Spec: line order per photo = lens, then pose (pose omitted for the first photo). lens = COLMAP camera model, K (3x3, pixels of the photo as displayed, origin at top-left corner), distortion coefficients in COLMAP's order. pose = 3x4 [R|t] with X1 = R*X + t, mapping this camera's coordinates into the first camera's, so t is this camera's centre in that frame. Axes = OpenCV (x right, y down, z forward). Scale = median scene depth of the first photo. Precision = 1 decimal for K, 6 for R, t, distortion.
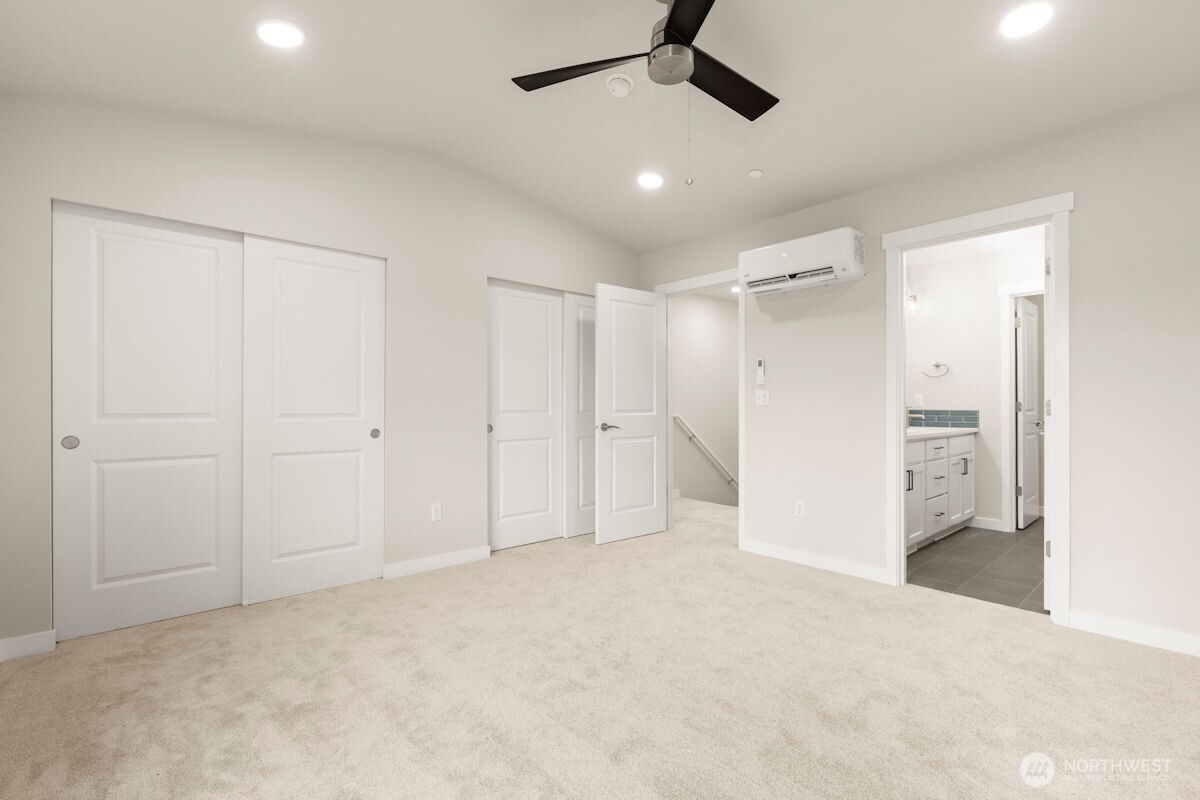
lens RADIAL K [[549.6, 0, 597.0], [0, 549.6, 406.1], [0, 0, 1]] dist [-0.000658, -0.000276]
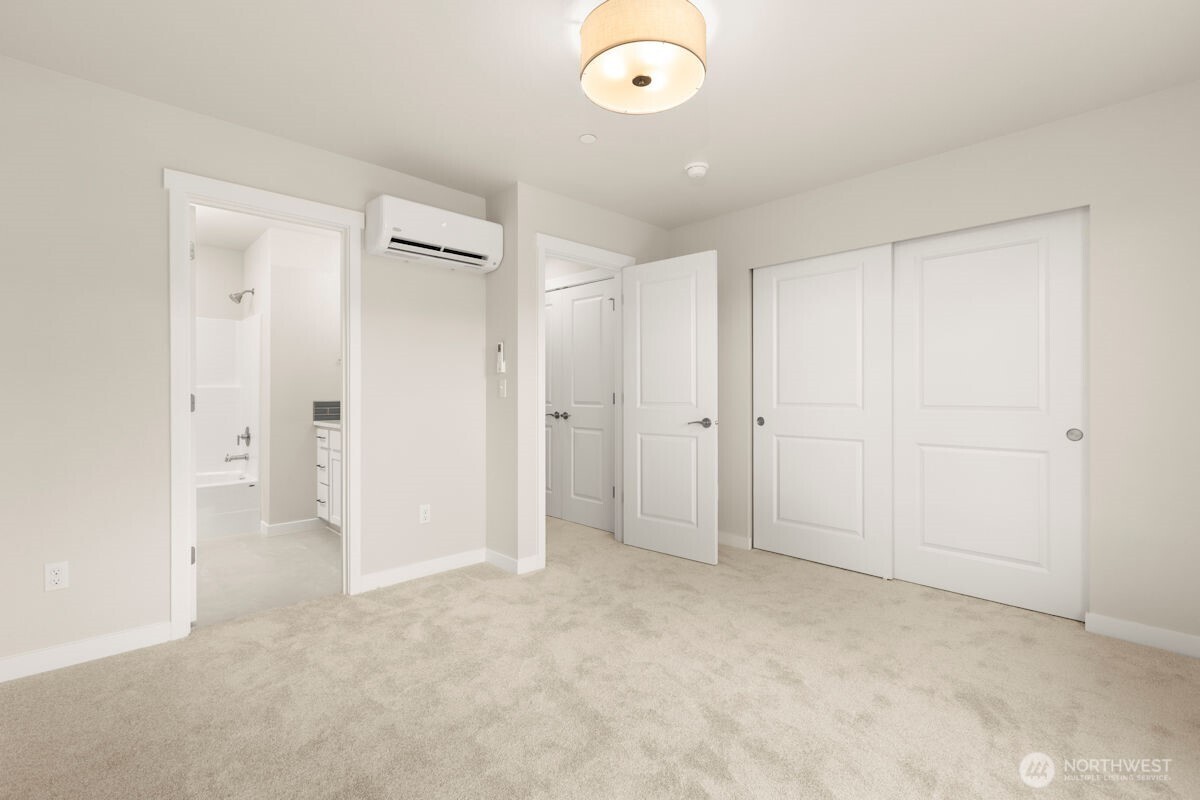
lens RADIAL K [[549.6, 0, 596.9], [0, 549.6, 400.0], [0, 0, 1]] dist [-0.000658, -0.000276]
pose [[0.021887, -0.001301, -0.999760, 0.785389], [0.008292, 0.999965, -0.001120, 0.005564], [0.999726, -0.008266, 0.021897, 0.708489]]
